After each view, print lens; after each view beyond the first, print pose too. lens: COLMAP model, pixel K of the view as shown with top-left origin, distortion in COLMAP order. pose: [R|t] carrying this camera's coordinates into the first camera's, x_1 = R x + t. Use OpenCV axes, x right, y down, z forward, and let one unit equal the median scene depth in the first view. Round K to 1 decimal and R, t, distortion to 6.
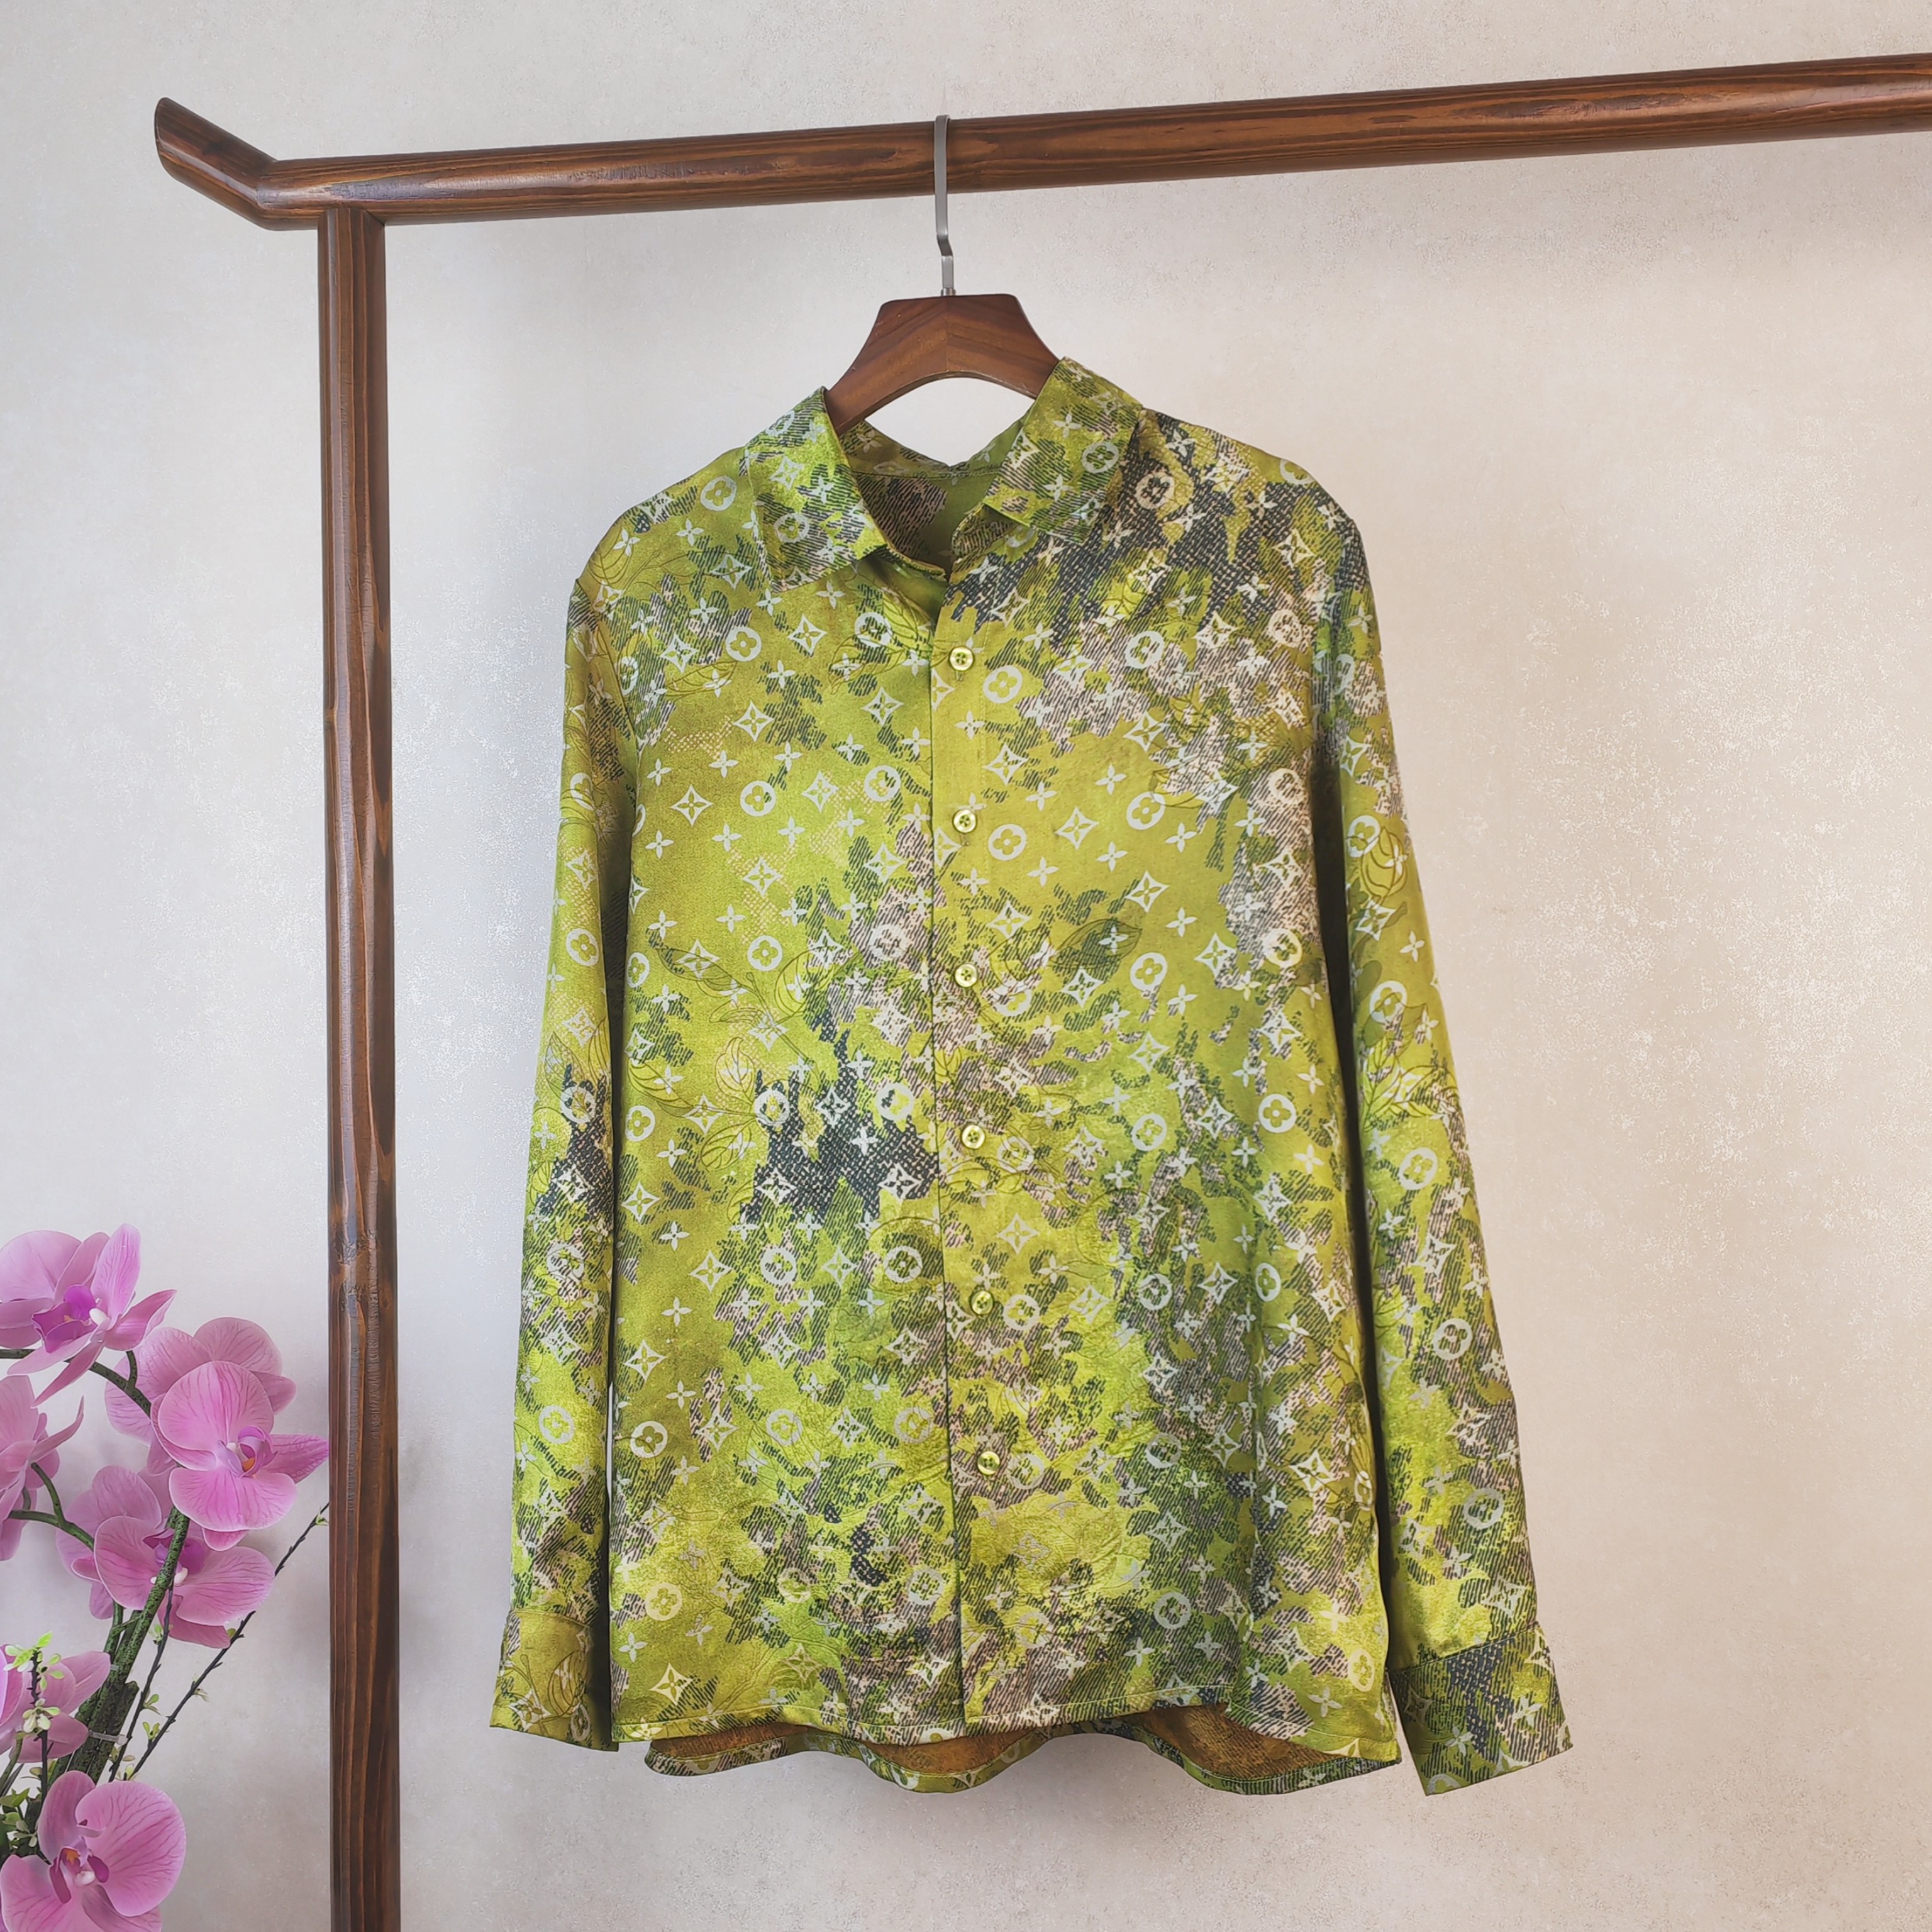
lens RADIAL K [[1999.2, 0, 892.5], [0, 1999.2, 1020.7], [0, 0, 1]] dist [0.042098, -0.041930]
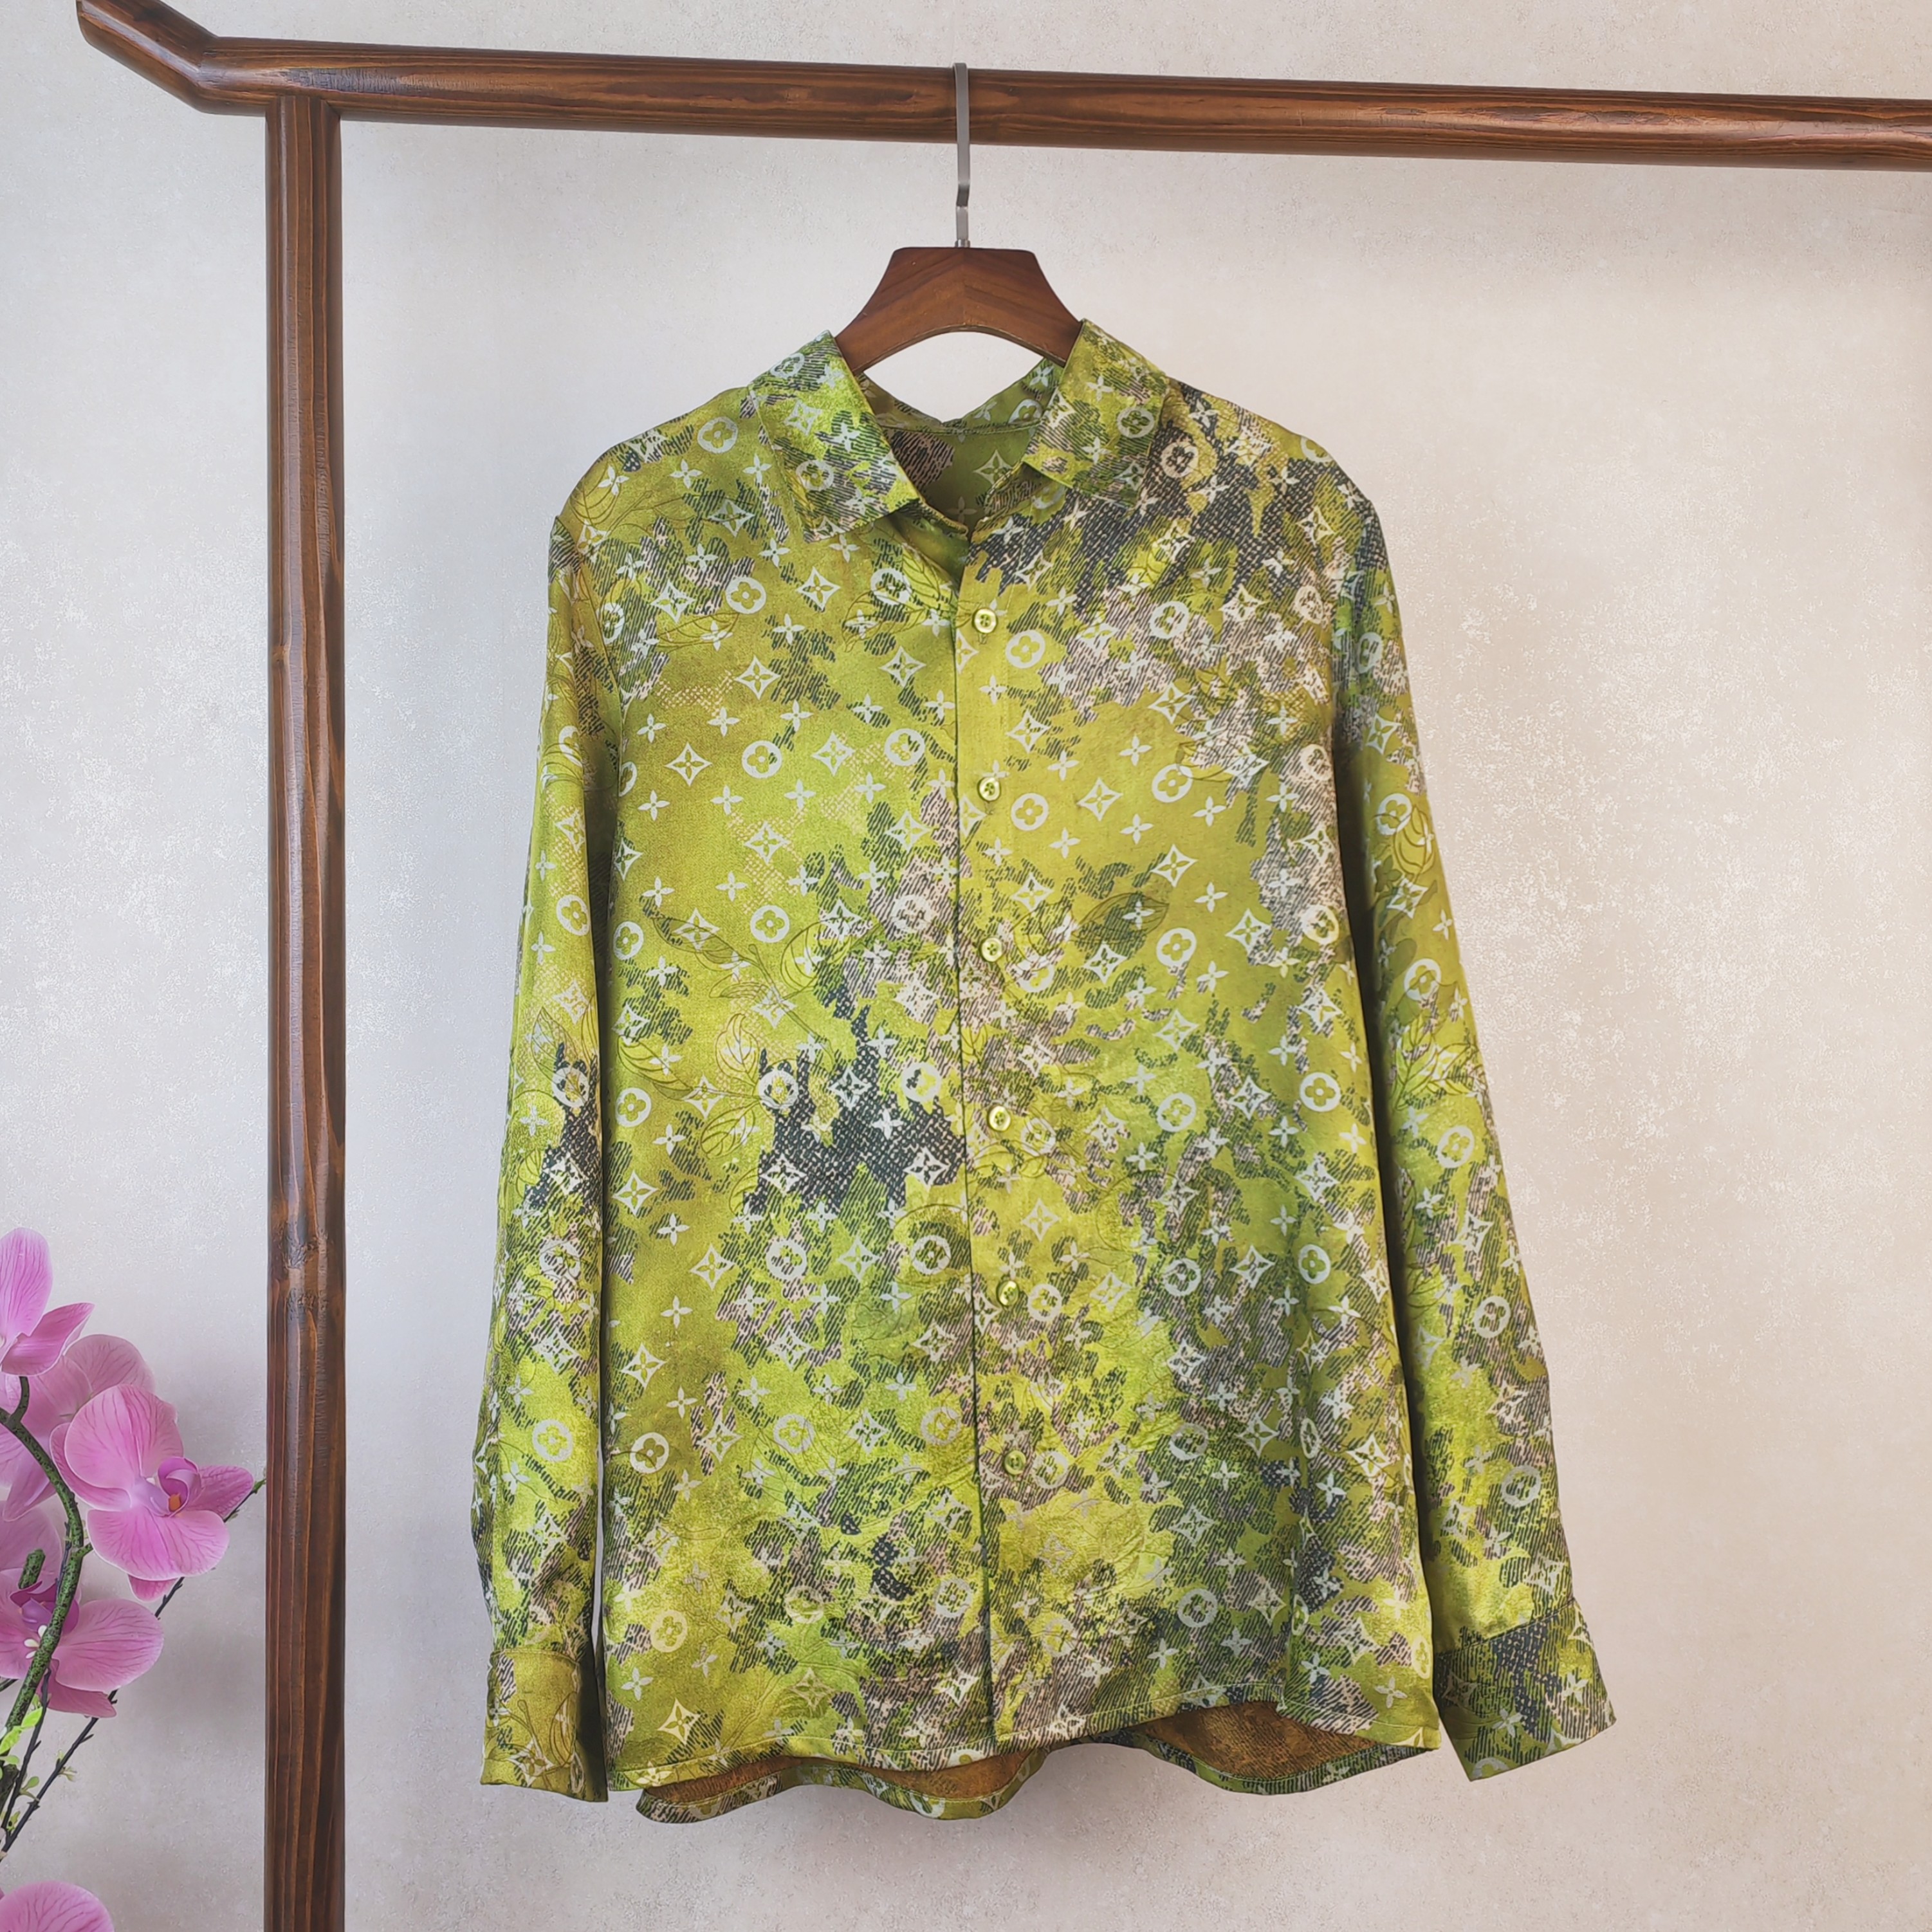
lens RADIAL K [[2057.7, 0, 965.8], [0, 2057.7, 935.7], [0, 0, 1]] dist [0.038571, -0.035986]
pose [[0.976903, 0.010909, 0.213402, -0.185445], [-0.003781, 0.999422, -0.033784, 0.004030], [-0.213648, 0.032196, 0.976380, 0.040851]]
